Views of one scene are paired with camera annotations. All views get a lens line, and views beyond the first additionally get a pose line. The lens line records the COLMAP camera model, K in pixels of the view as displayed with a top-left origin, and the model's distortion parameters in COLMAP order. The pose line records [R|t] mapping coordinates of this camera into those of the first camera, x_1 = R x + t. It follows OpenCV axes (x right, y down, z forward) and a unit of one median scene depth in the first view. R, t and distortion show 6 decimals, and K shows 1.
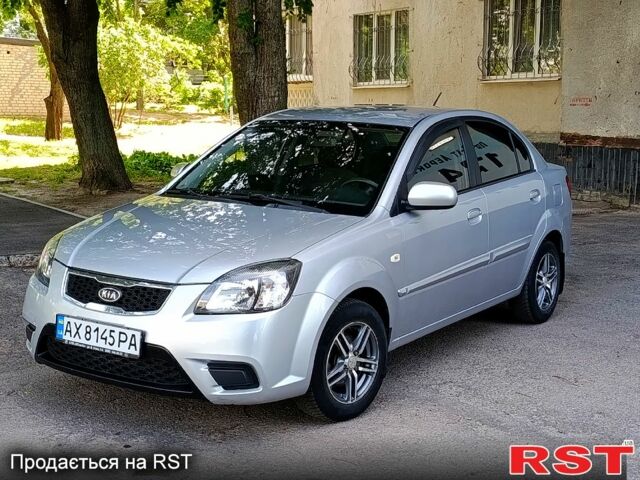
lens RADIAL K [[990.1, 0, 320.0], [0, 990.1, 240.0], [0, 0, 1]] dist [0.227160, -0.707902]
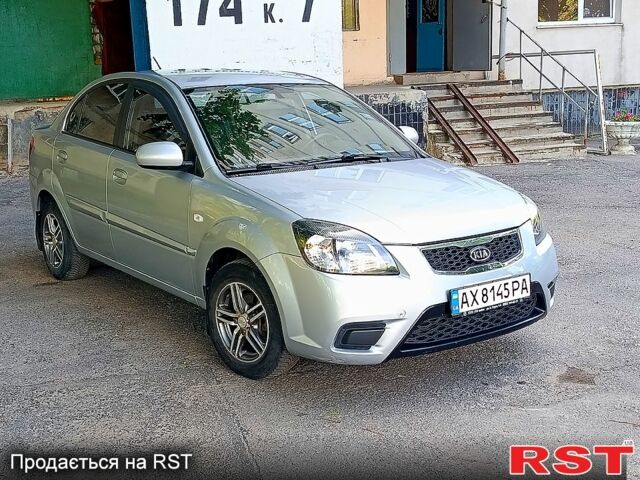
lens RADIAL K [[846.4, 0, 320.0], [0, 846.4, 240.0], [0, 0, 1]] dist [0.182473, -0.547405]
pose [[0.337173, -0.211726, 0.917326, -1.040019], [0.158972, 0.973195, 0.166190, -0.127094], [-0.927924, 0.089794, 0.361794, 0.824898]]
